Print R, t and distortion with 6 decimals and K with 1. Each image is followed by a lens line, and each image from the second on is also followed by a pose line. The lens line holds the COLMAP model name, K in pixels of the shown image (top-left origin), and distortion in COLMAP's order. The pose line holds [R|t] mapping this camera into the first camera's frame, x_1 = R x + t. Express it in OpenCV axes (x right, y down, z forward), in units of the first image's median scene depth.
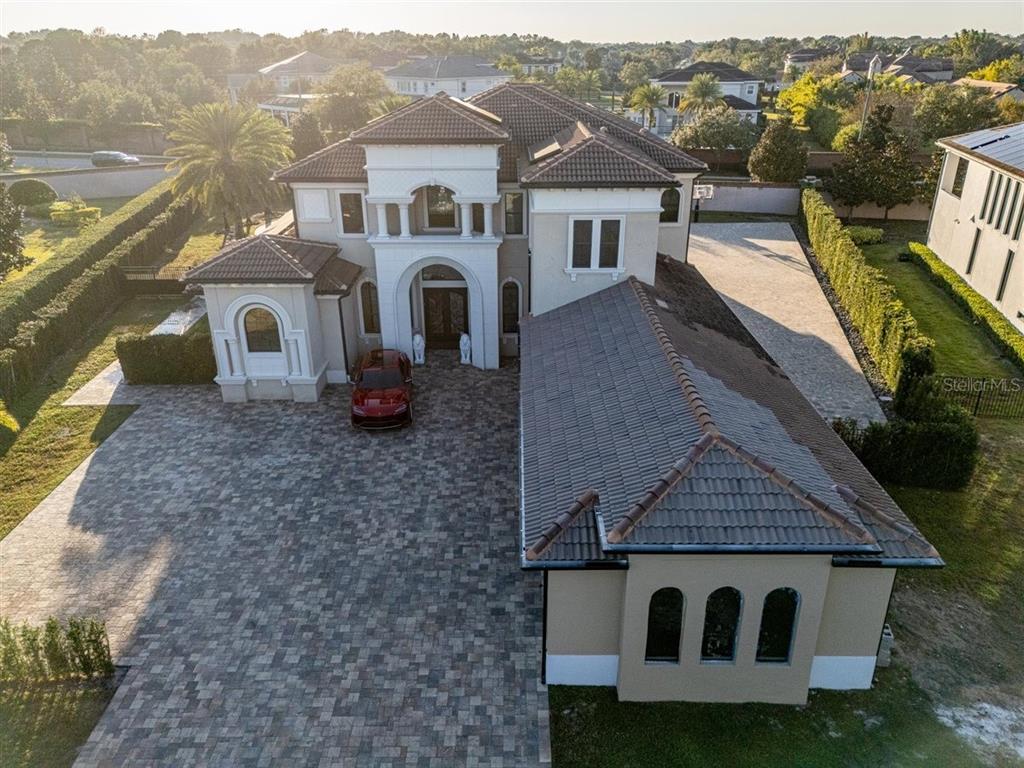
lens RADIAL K [[754.8, 0, 511.8], [0, 754.8, 385.4], [0, 0, 1]] dist [0.050379, -0.032951]
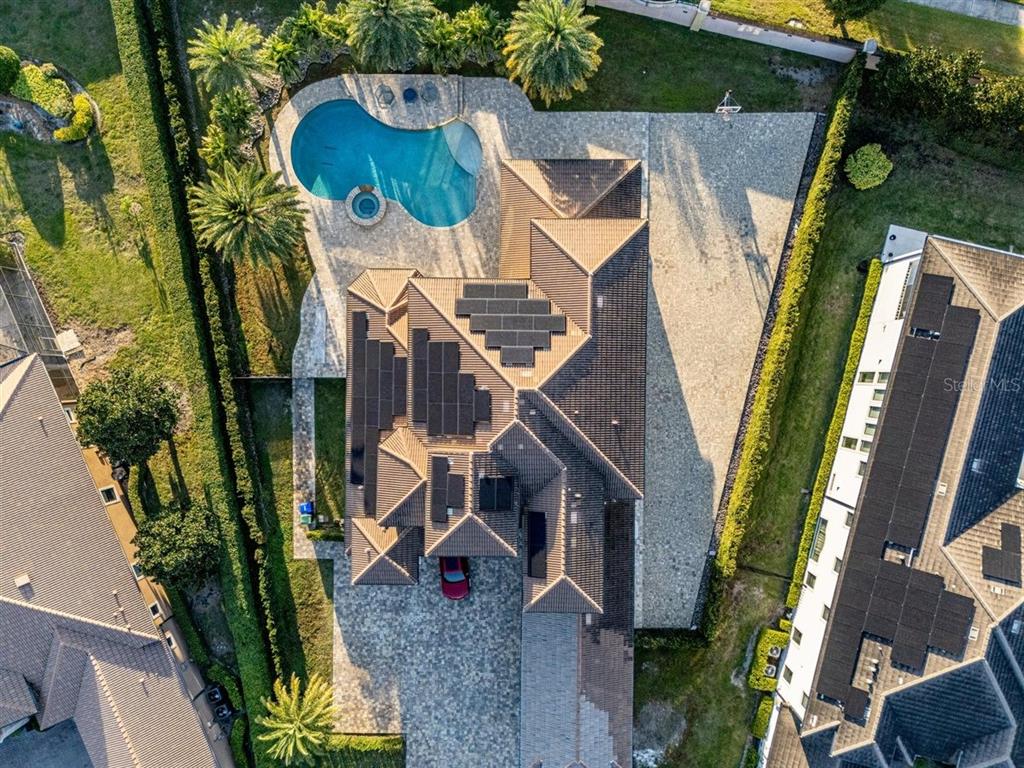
lens RADIAL K [[754.8, 0, 508.9], [0, 754.8, 383.7], [0, 0, 1]] dist [0.050379, -0.032951]
pose [[0.999861, 0.008661, -0.014274, -0.001818], [0.009781, 0.389012, 0.921181, -2.241529], [0.013531, -0.921192, 0.388873, 0.743915]]
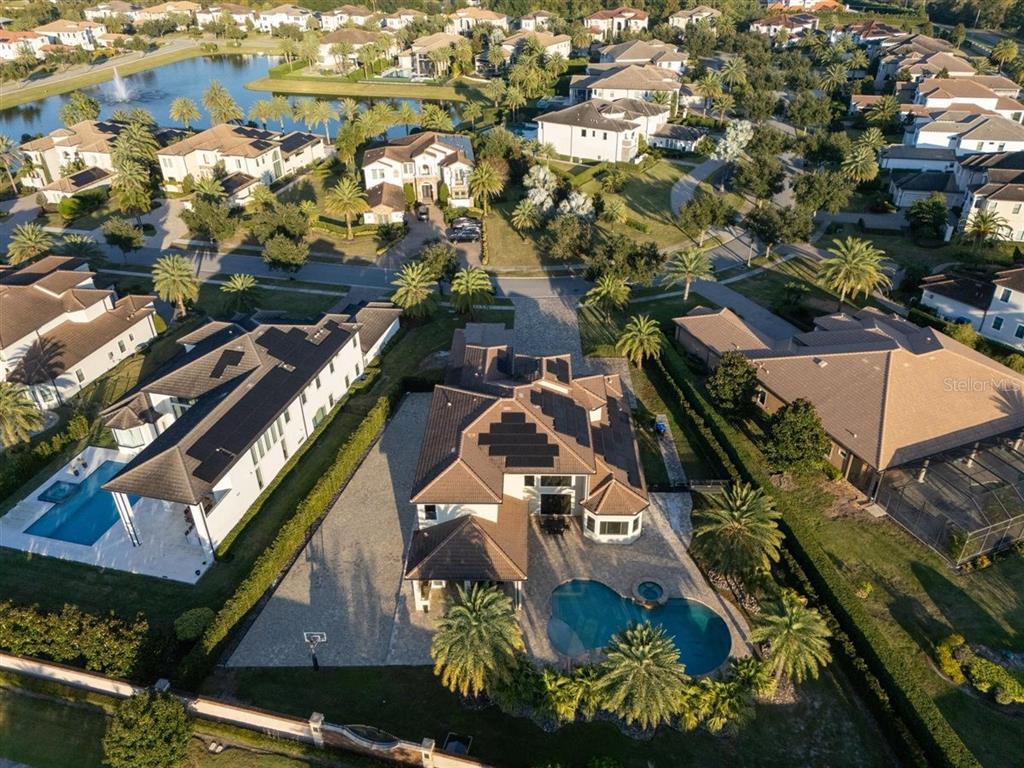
lens RADIAL K [[754.8, 0, 511.7], [0, 754.8, 385.0], [0, 0, 1]] dist [0.050379, -0.032951]
pose [[-0.999555, 0.005799, 0.029263, -0.080341], [0.027435, 0.563992, 0.825324, -2.844625], [-0.011718, 0.825760, -0.563900, 2.937523]]
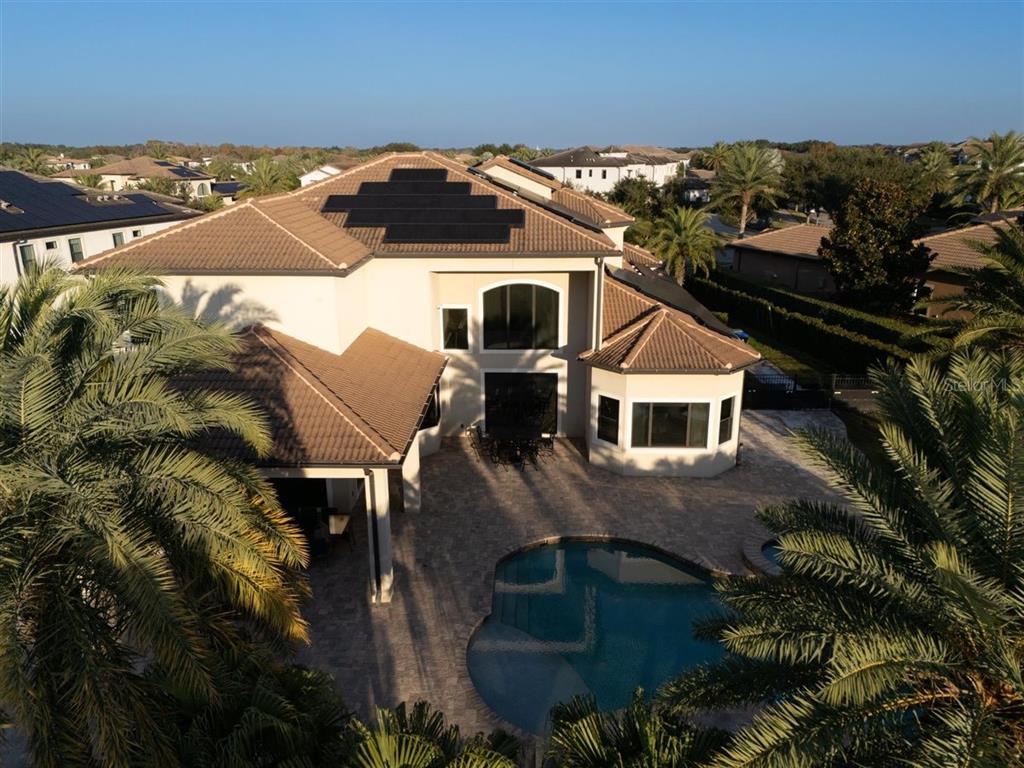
lens RADIAL K [[754.8, 0, 509.3], [0, 754.8, 385.6], [0, 0, 1]] dist [0.050379, -0.032951]
pose [[-0.999545, 0.006679, 0.029406, -0.174195], [0.024257, 0.757437, 0.652457, -1.066888], [-0.017915, 0.652874, -0.757255, 2.582620]]
